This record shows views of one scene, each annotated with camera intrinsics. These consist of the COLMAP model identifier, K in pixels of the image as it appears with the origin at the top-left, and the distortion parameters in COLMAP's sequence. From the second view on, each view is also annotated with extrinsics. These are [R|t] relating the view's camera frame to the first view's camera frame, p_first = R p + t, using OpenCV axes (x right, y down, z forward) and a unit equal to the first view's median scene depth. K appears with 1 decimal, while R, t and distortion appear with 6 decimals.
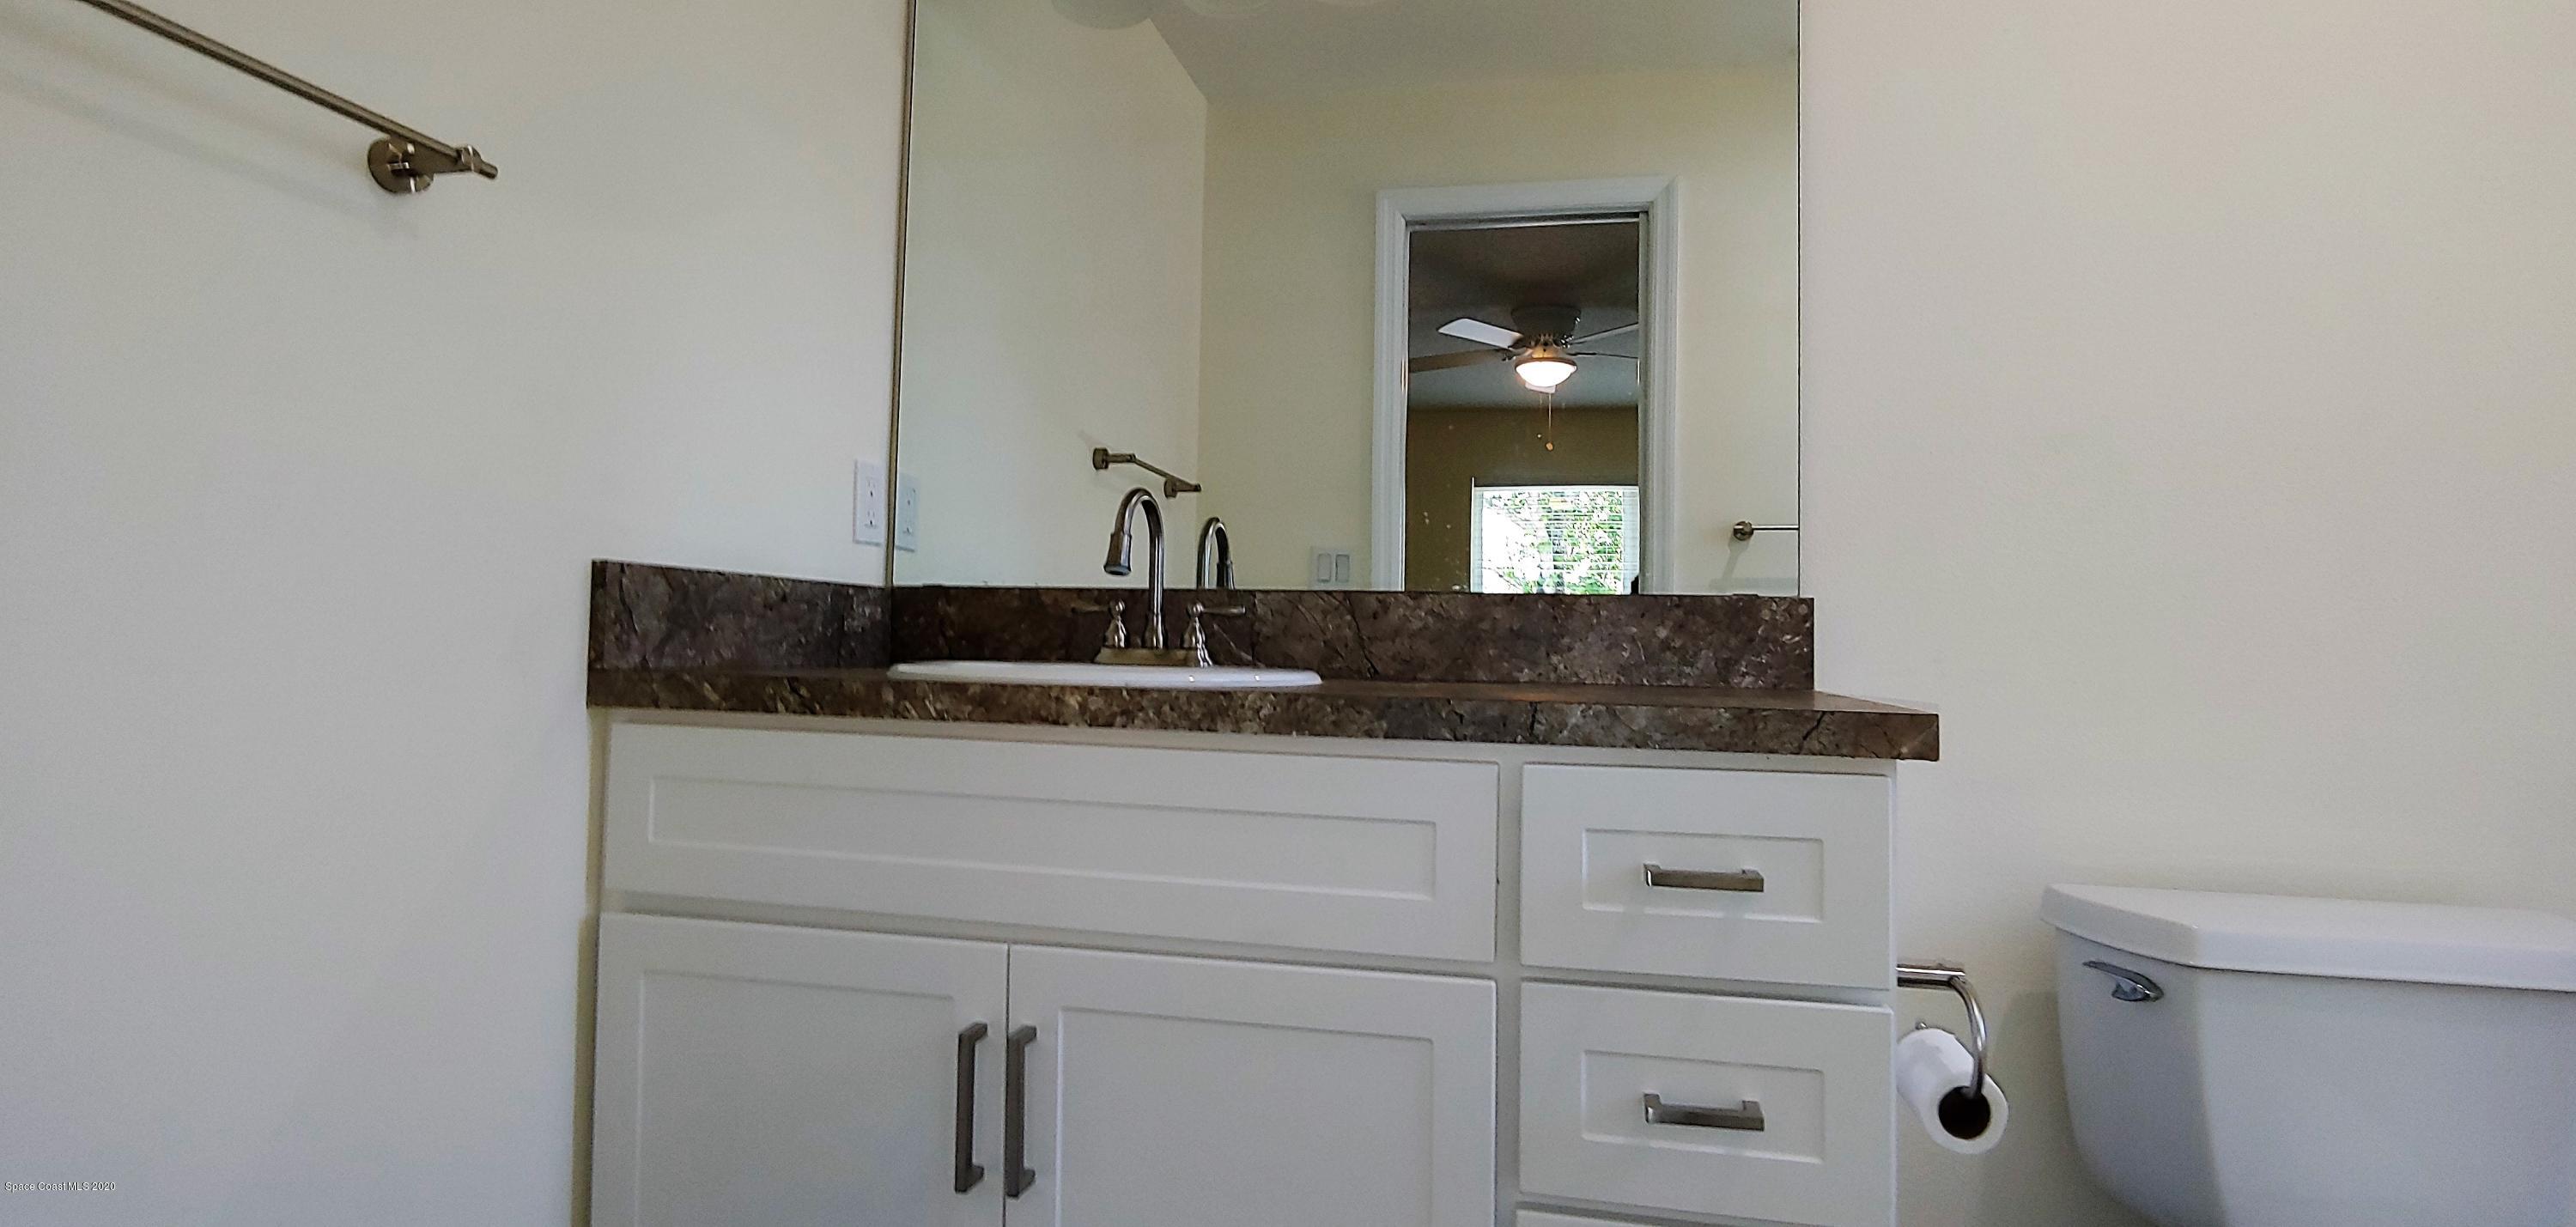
lens RADIAL K [[1266.8, 0, 1277.9], [0, 1266.8, 588.7], [0, 0, 1]] dist [-0.022377, -0.000258]
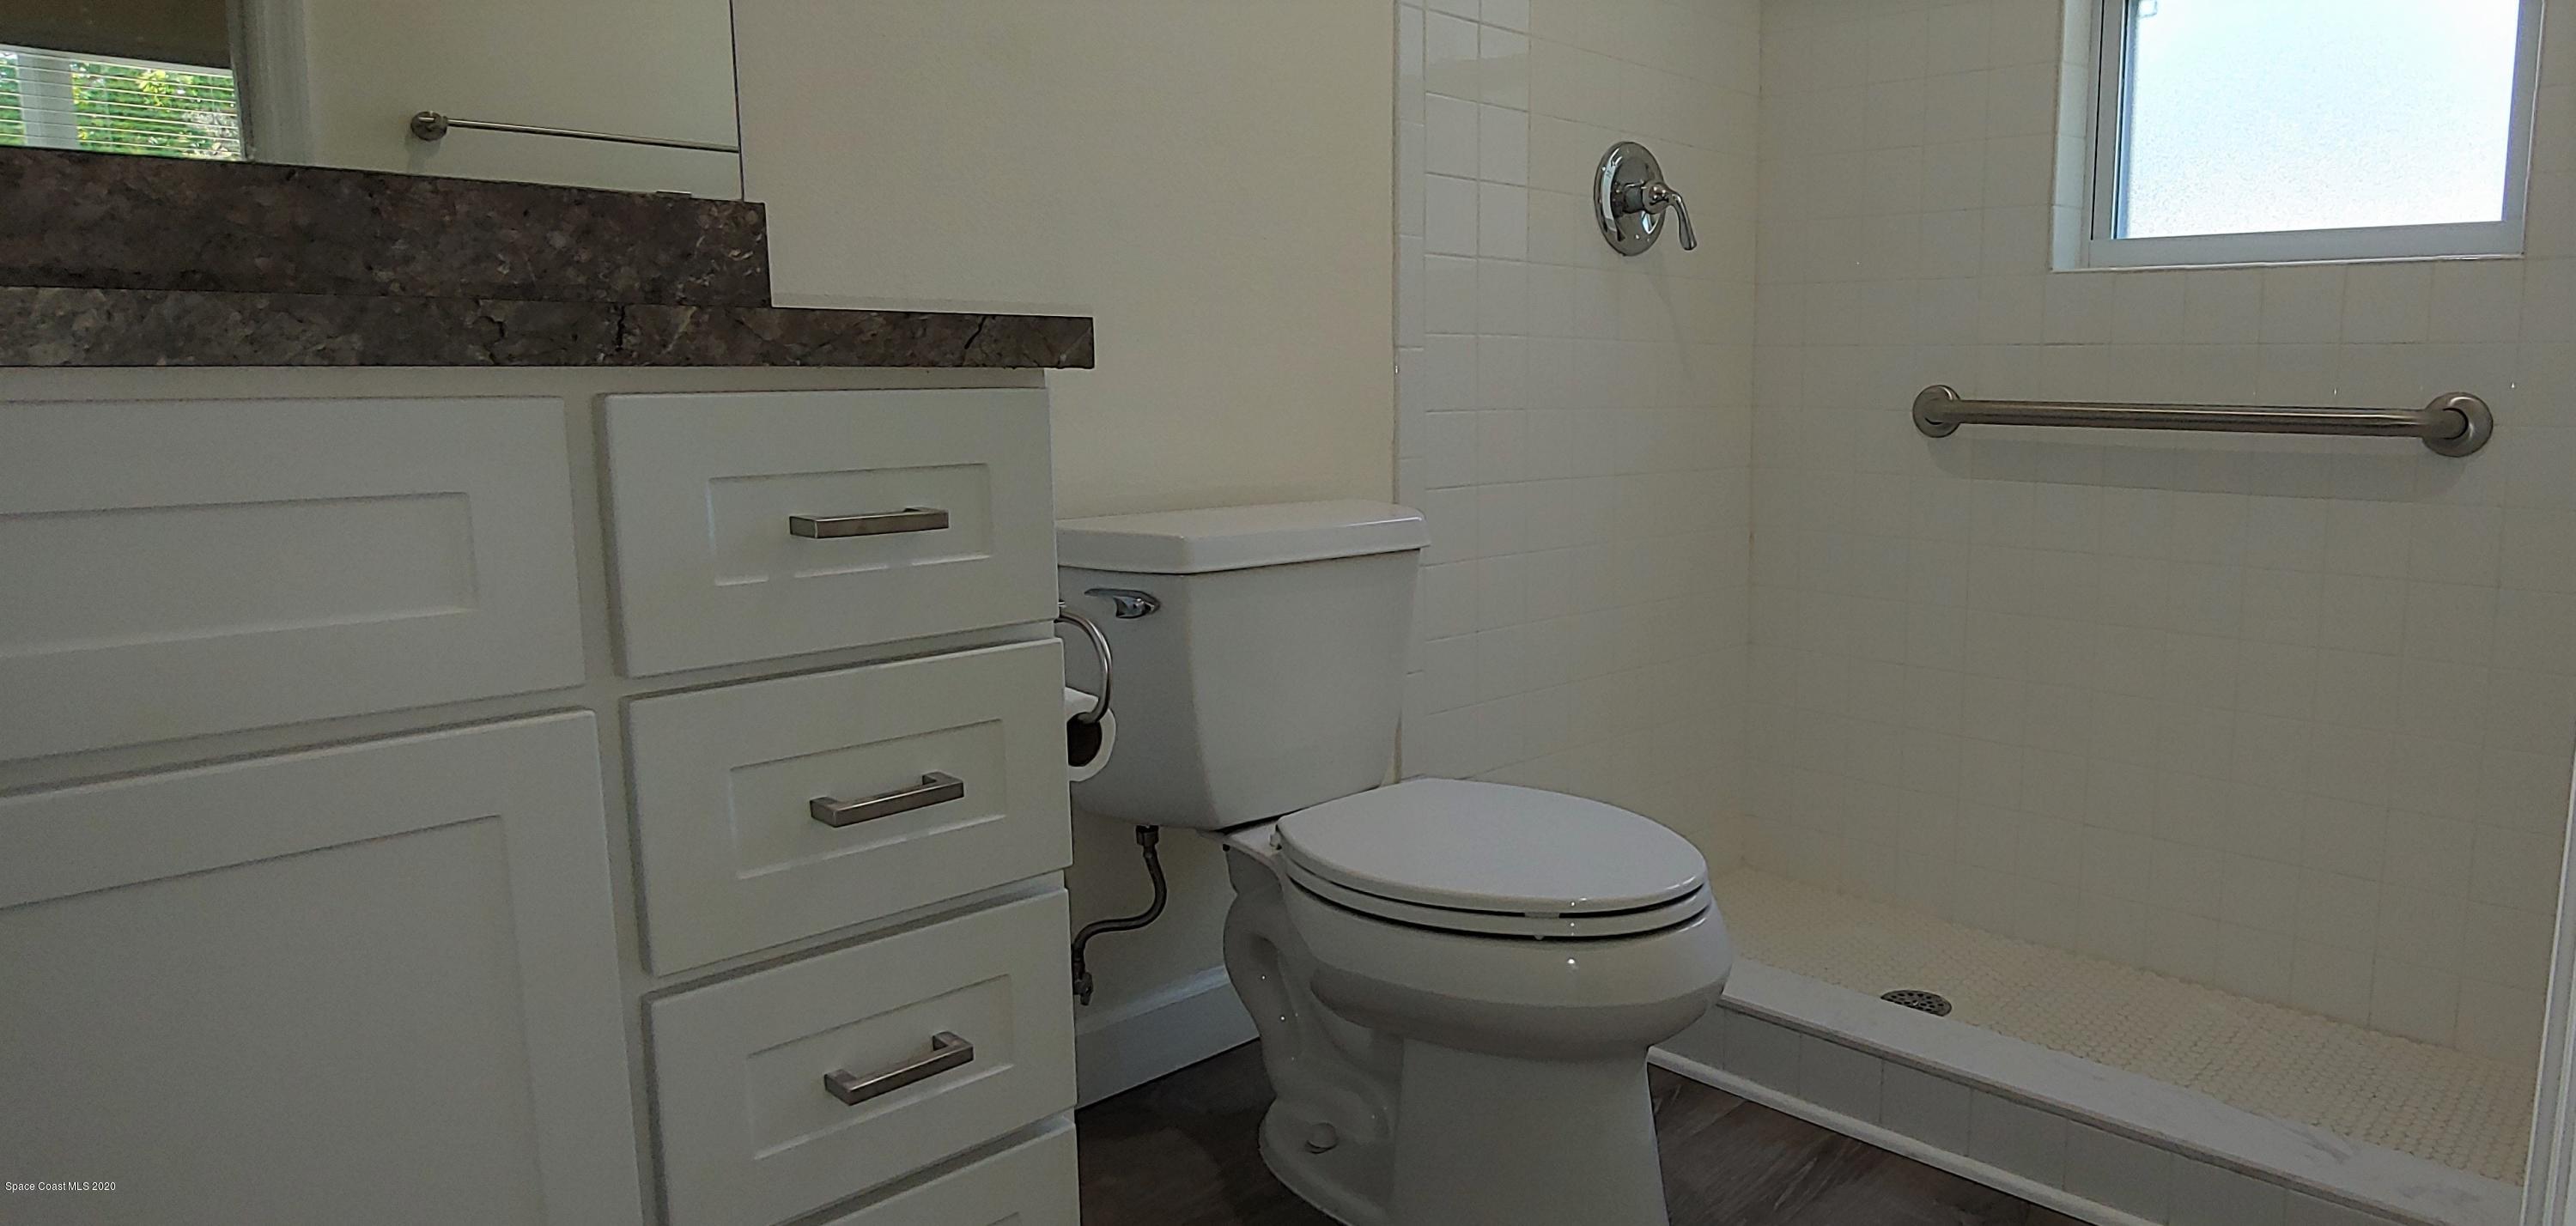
lens RADIAL K [[1528.1, 0, 1502.5], [0, 1528.1, 580.9], [0, 0, 1]] dist [0.028490, -0.026643]
pose [[0.485678, -0.144762, 0.862068, -0.212097], [-0.033656, 0.982364, 0.183924, 0.046803], [-0.873490, -0.118342, 0.472240, 0.115669]]
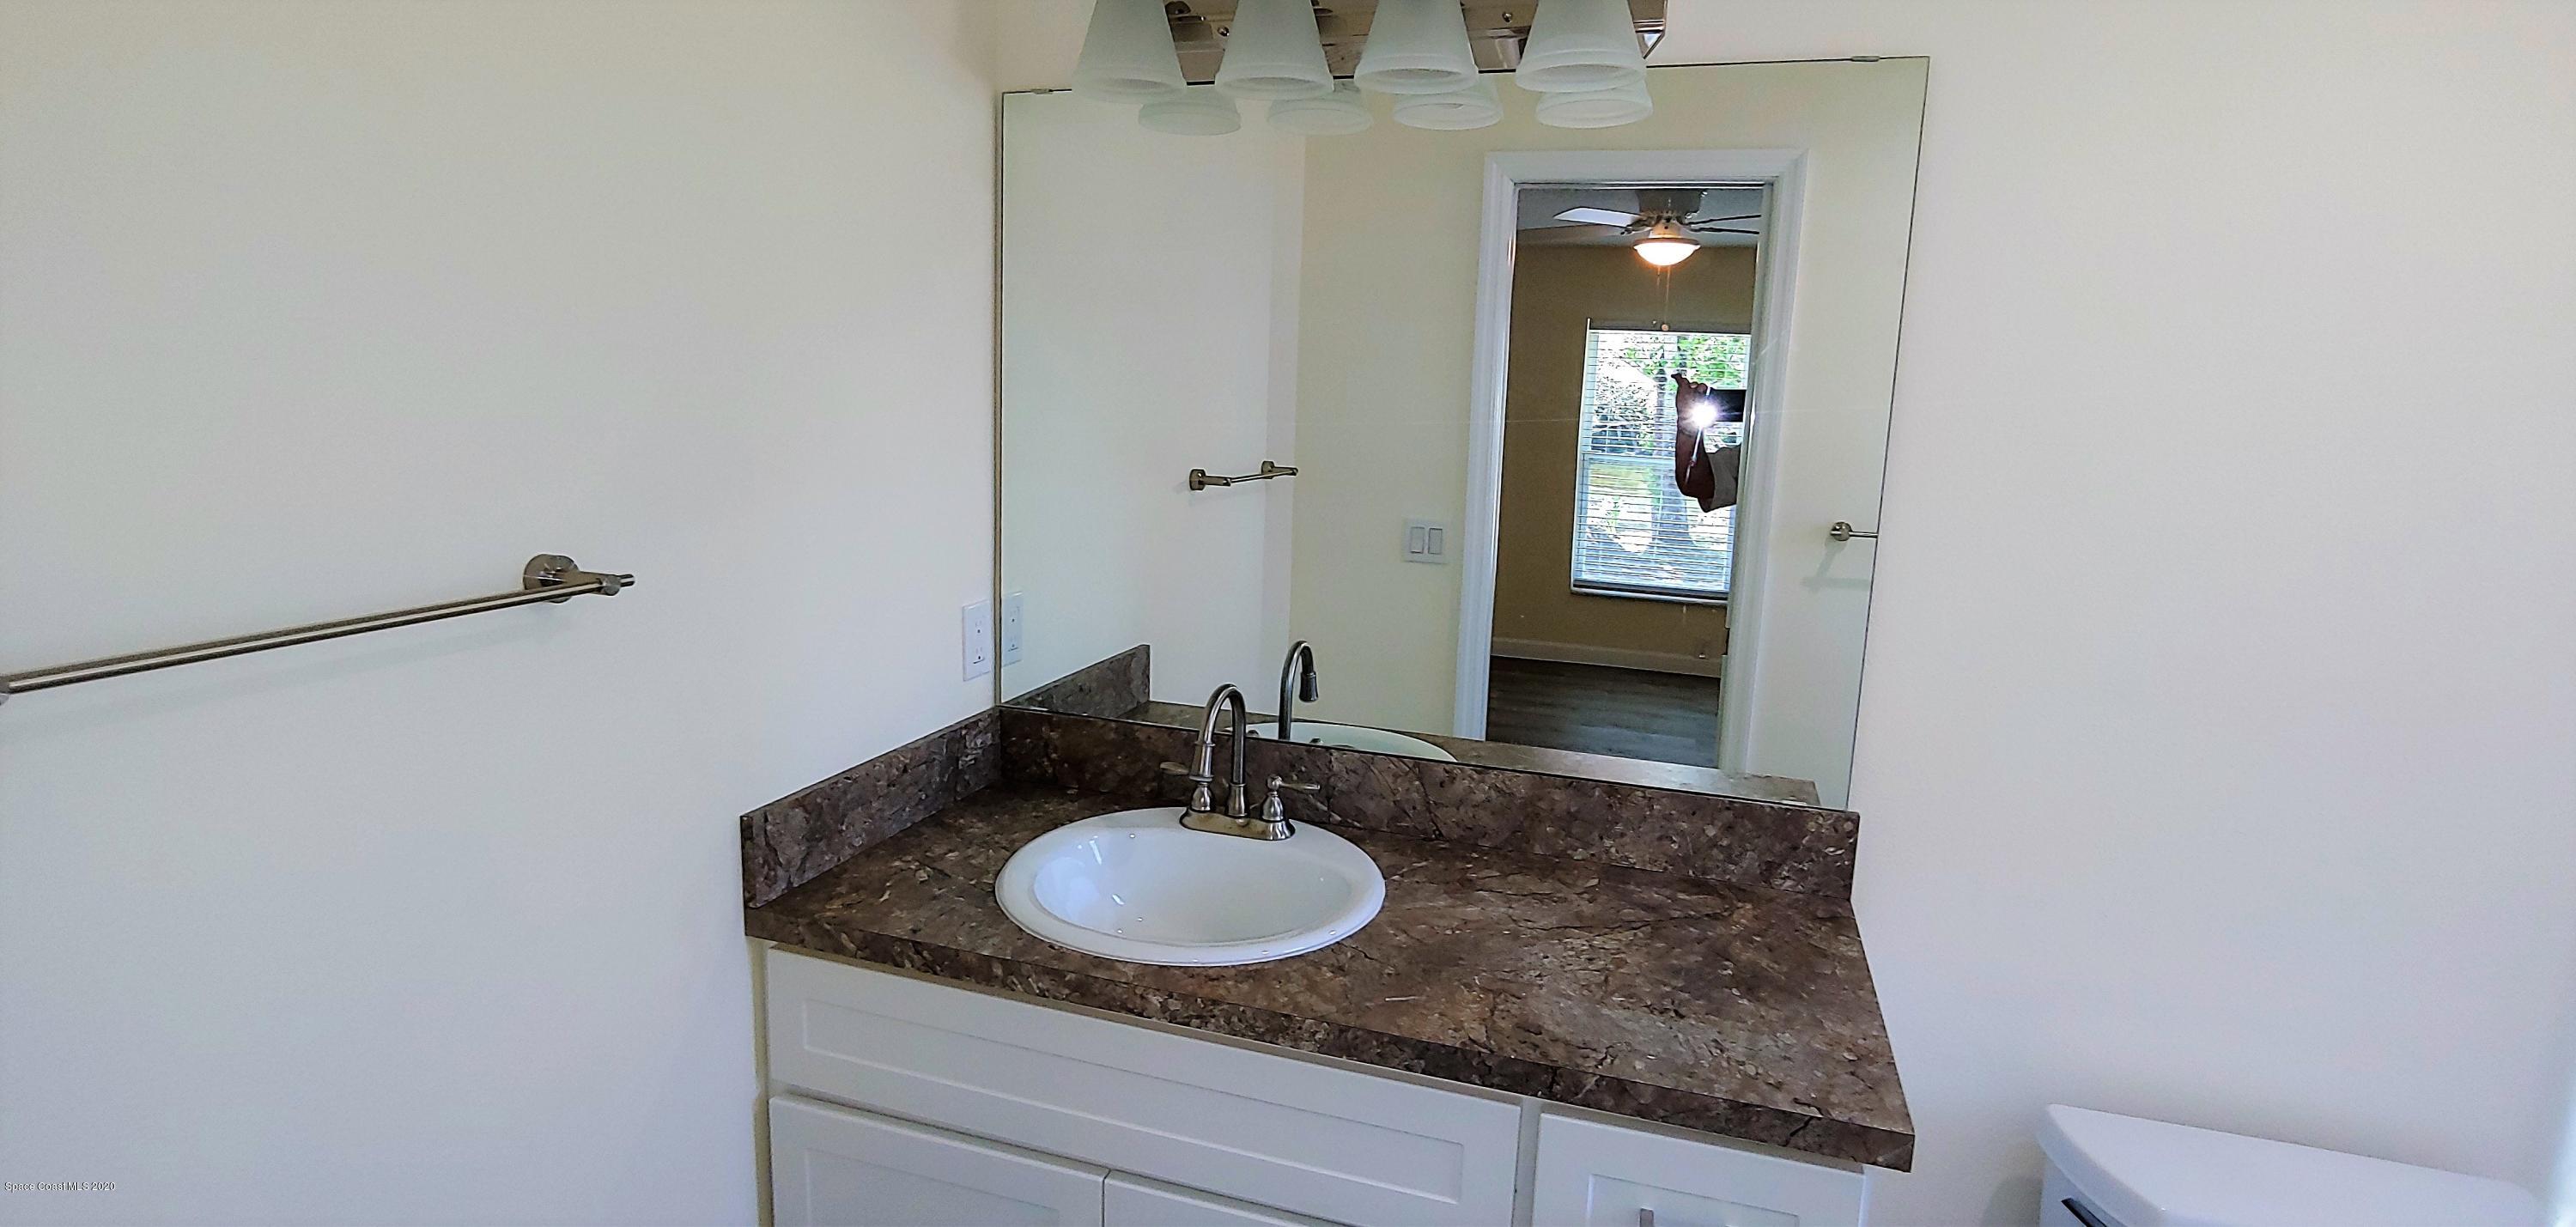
lens RADIAL K [[1266.8, 0, 1277.9], [0, 1266.8, 588.7], [0, 0, 1]] dist [-0.022377, -0.000258]
pose [[0.995897, 0.028804, -0.085784, 0.027739], [-0.011097, 0.979706, 0.200130, -0.380853], [0.089808, -0.198357, 0.976007, -0.026596]]
